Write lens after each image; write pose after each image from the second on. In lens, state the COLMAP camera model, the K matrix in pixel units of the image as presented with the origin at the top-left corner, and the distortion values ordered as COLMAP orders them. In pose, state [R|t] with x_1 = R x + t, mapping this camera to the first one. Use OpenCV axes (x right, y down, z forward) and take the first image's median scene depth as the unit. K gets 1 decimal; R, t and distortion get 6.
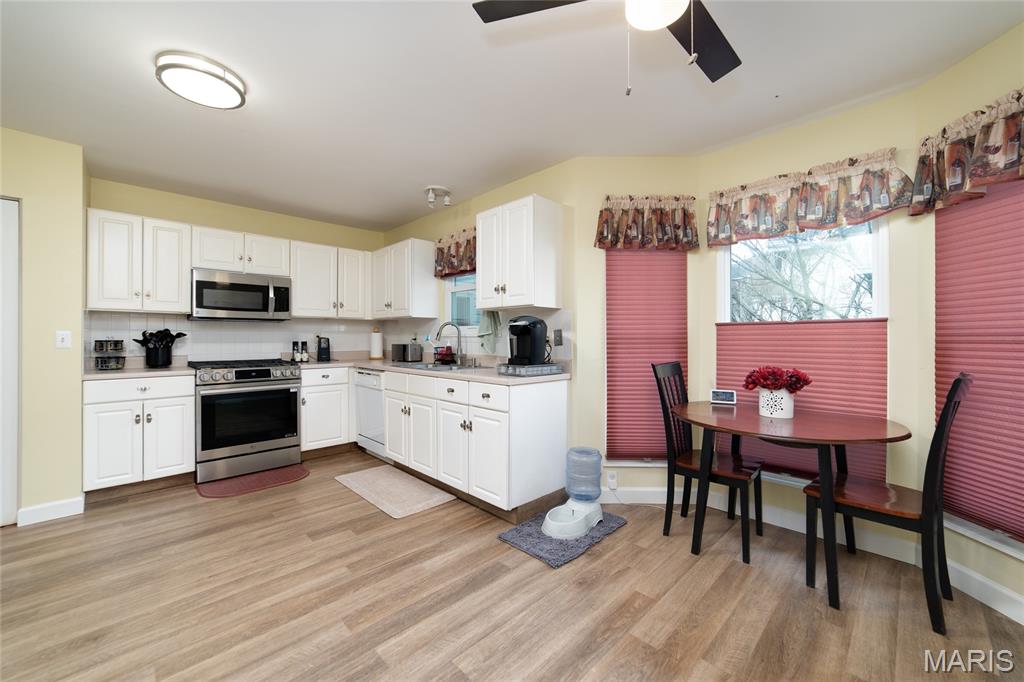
lens RADIAL K [[397.4, 0, 518.9], [0, 397.4, 334.2], [0, 0, 1]] dist [-0.021918, 0.006749]
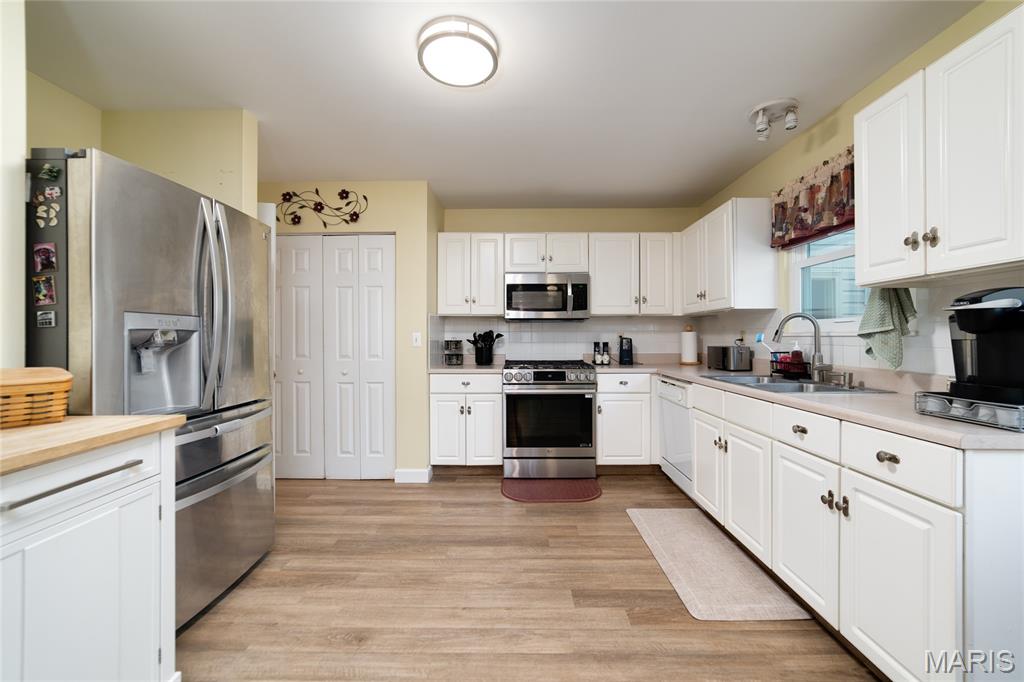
lens RADIAL K [[397.4, 0, 506.5], [0, 397.4, 337.6], [0, 0, 1]] dist [-0.021918, 0.006749]
pose [[0.686695, -0.001677, -0.726943, -0.044330], [0.007567, 0.999960, 0.004842, 0.002205], [0.726906, -0.008826, 0.686680, 0.271573]]
